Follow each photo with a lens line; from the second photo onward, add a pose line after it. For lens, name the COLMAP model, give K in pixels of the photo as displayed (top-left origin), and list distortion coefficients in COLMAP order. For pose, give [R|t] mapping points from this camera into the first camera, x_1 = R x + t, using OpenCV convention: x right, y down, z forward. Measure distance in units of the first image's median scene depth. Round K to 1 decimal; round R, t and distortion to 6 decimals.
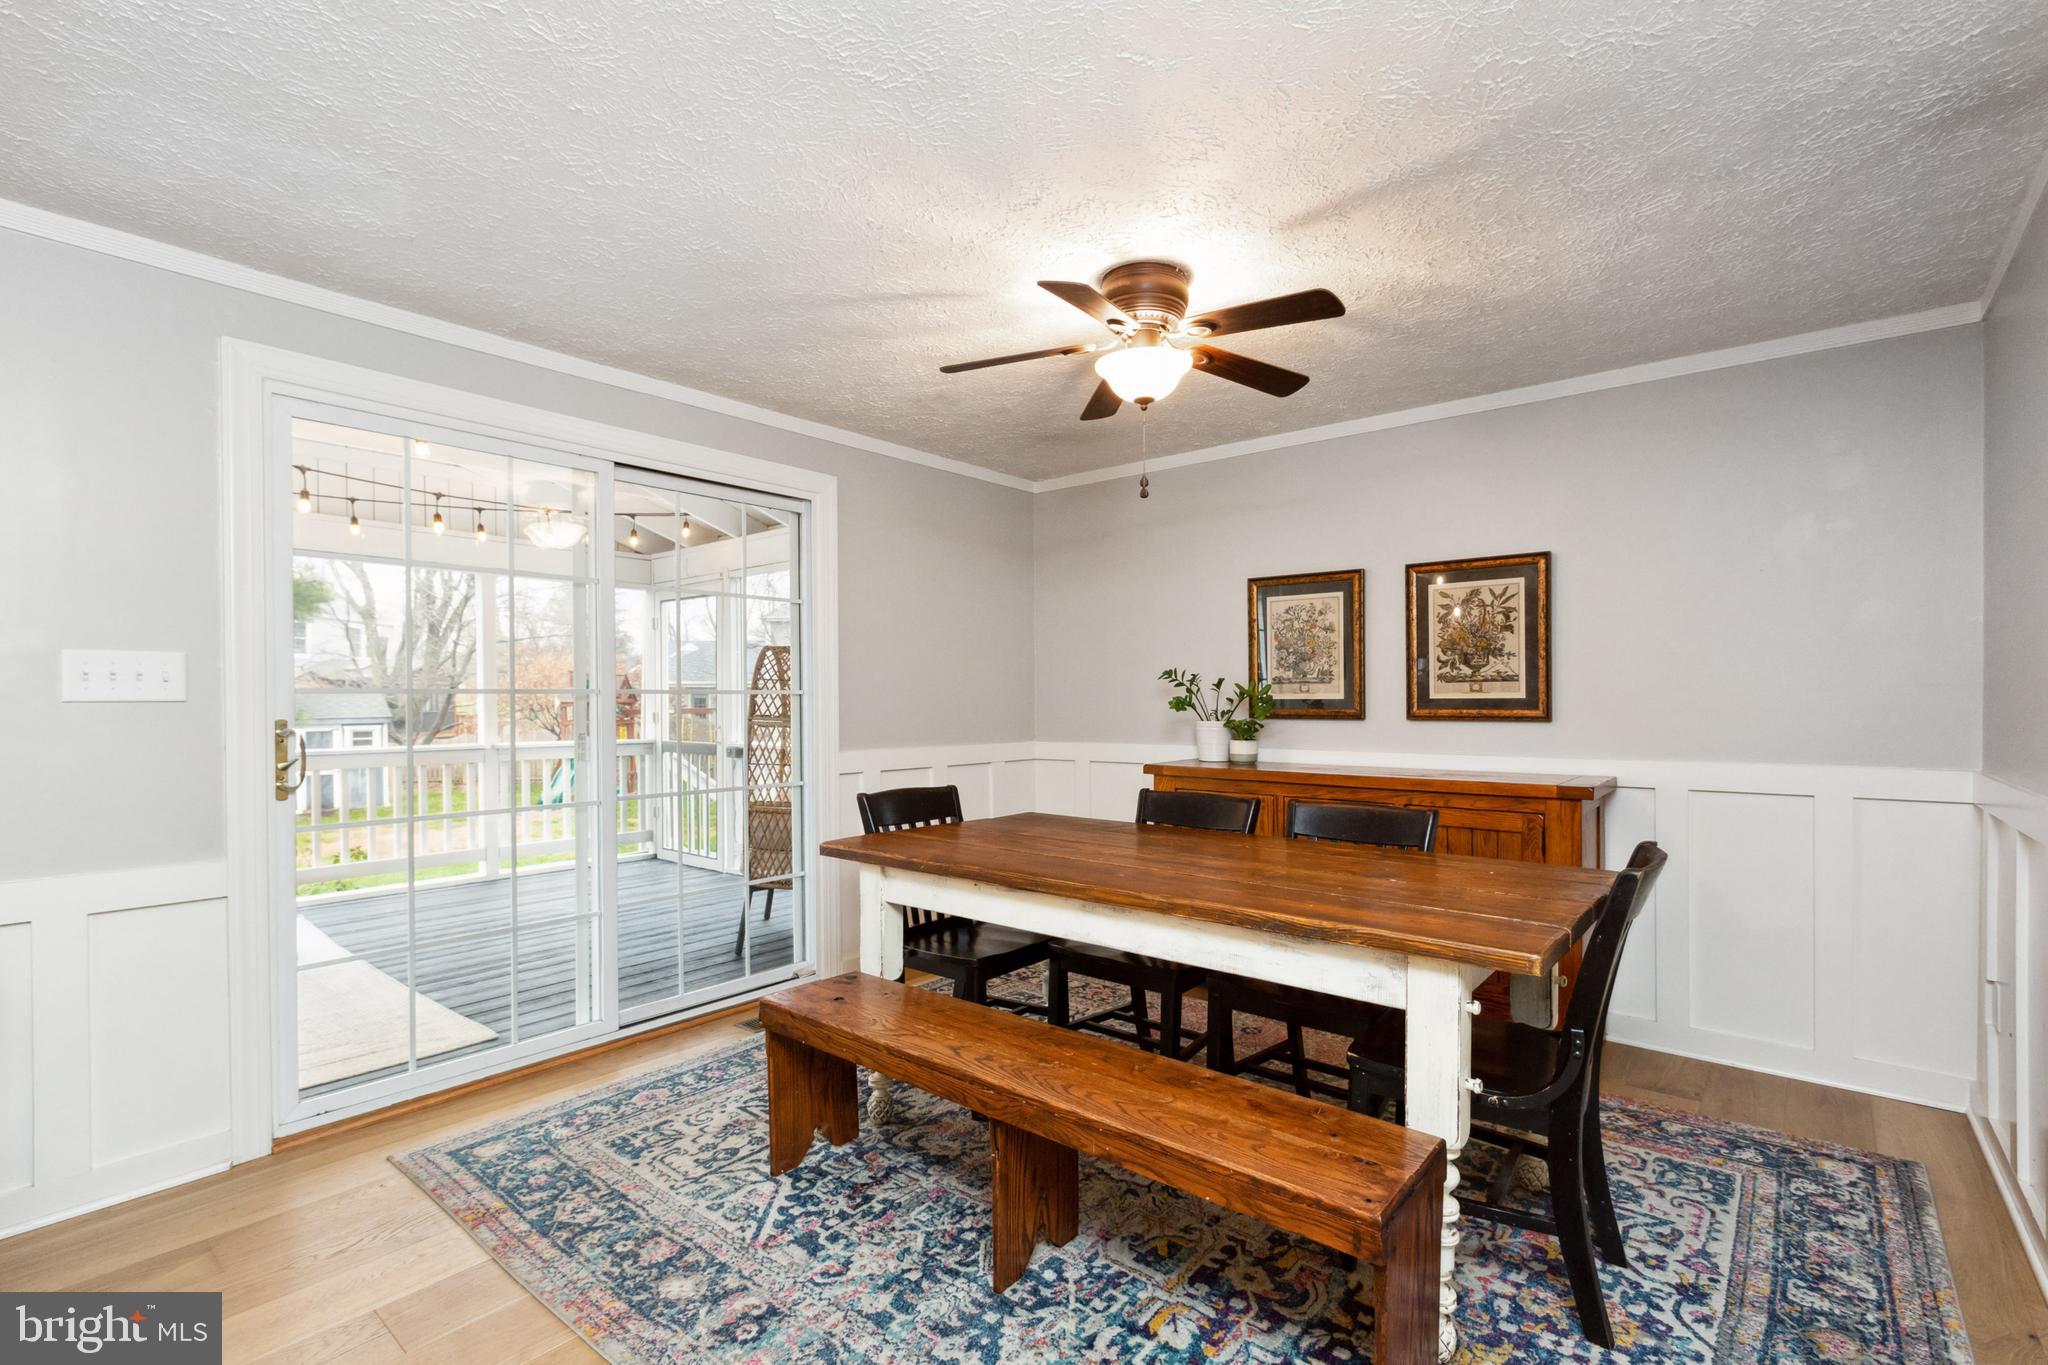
lens RADIAL K [[938.0, 0, 1035.1], [0, 938.0, 695.0], [0, 0, 1]] dist [0.000595, 0.000780]
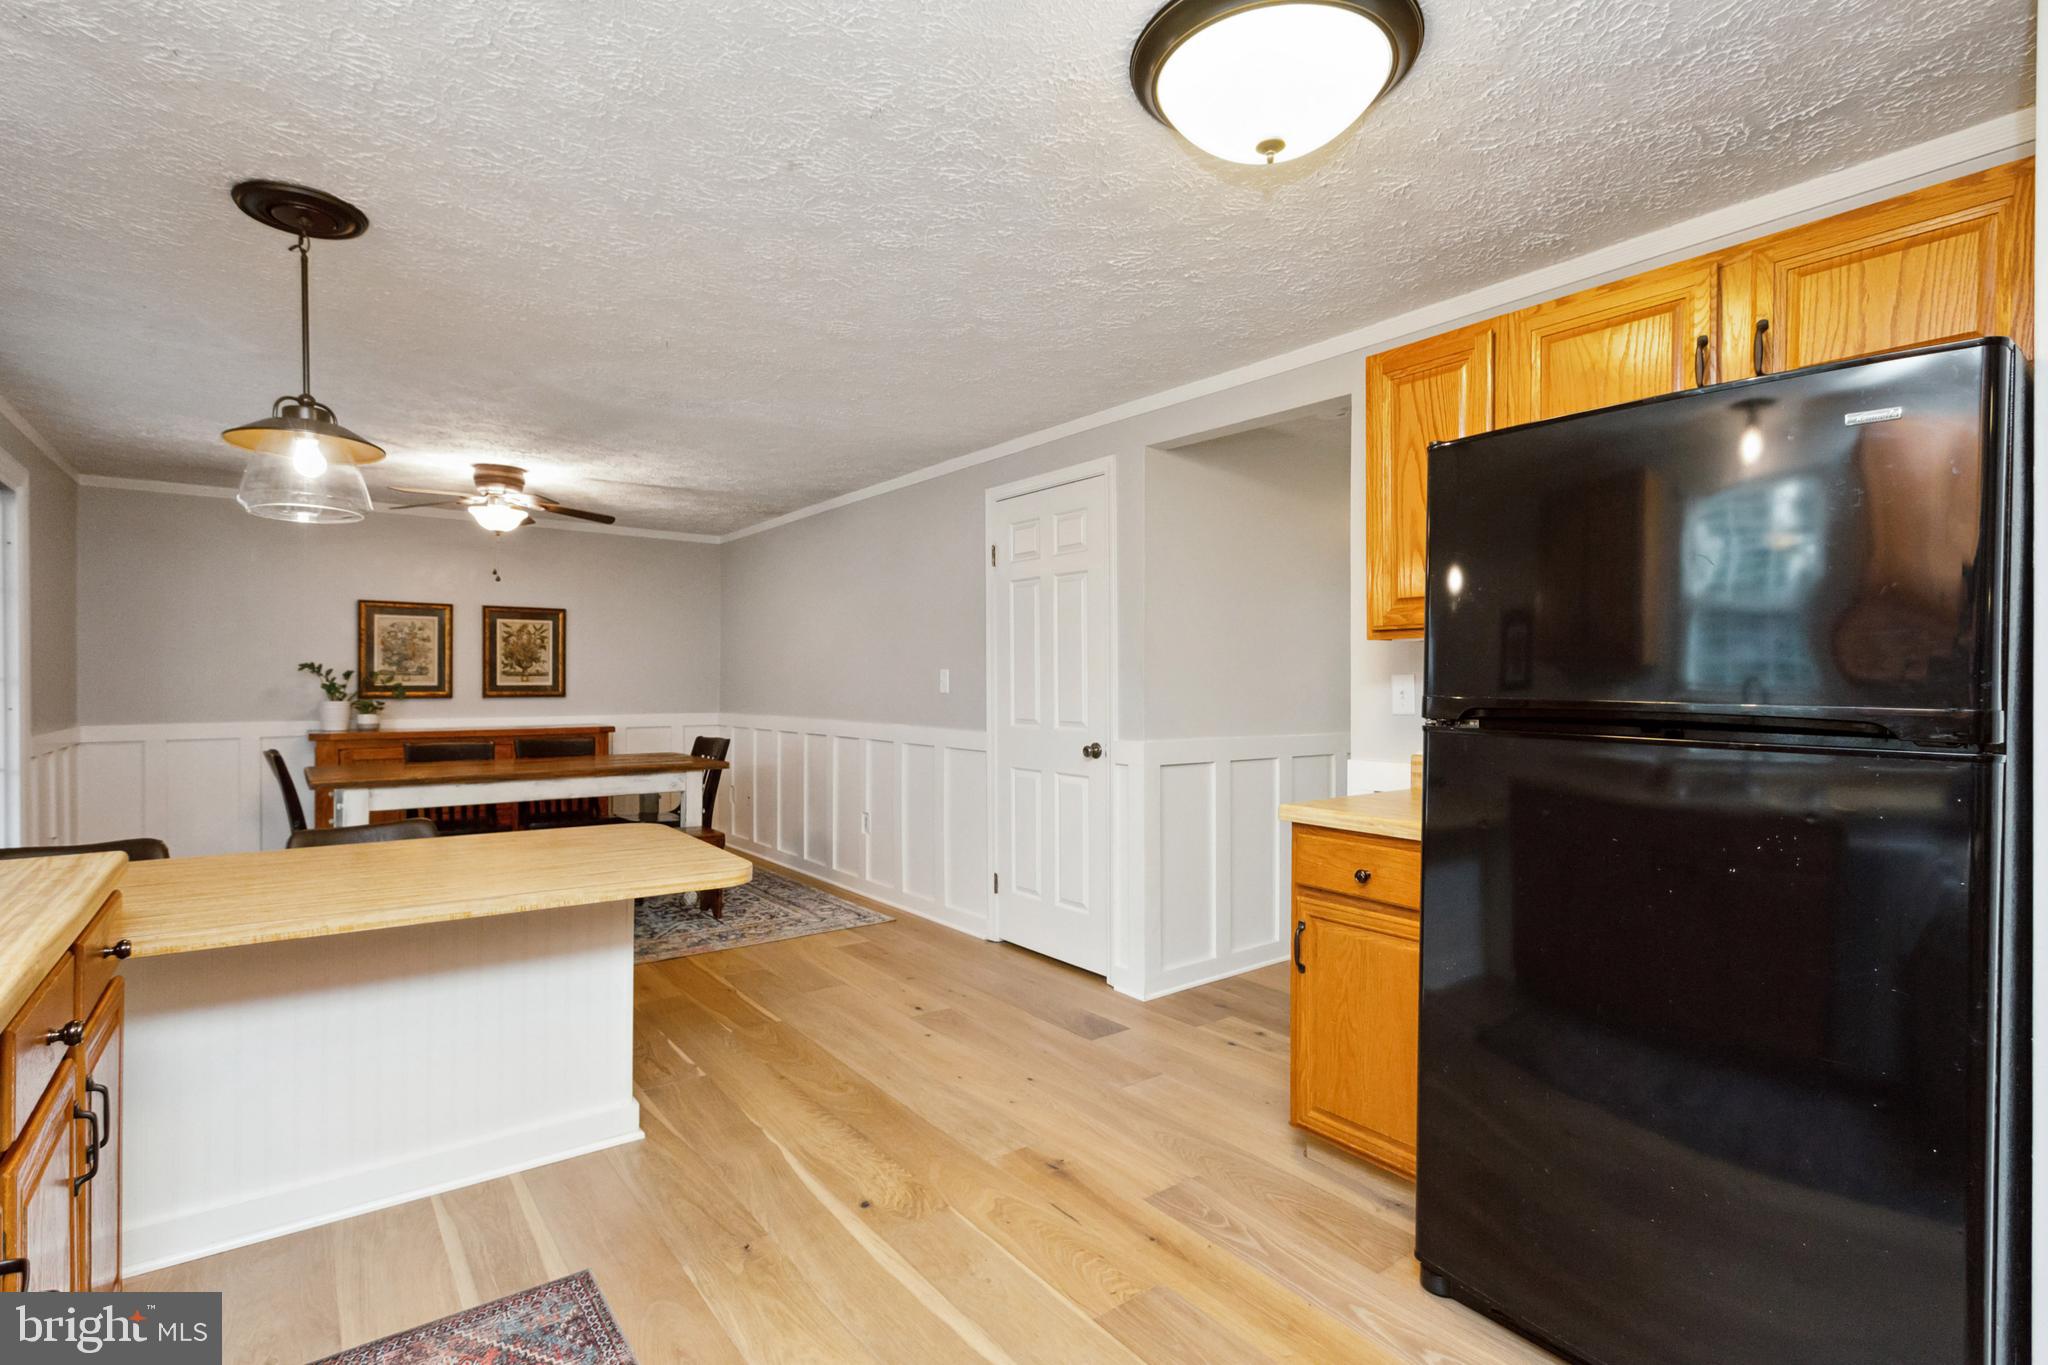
lens RADIAL K [[938.0, 0, 1037.8], [0, 938.0, 688.1], [0, 0, 1]] dist [0.000595, 0.000780]
pose [[0.229070, -0.000132, 0.973410, -1.004918], [-0.007955, 0.999966, 0.002007, -0.002098], [-0.973377, -0.008203, 0.229061, -0.352175]]
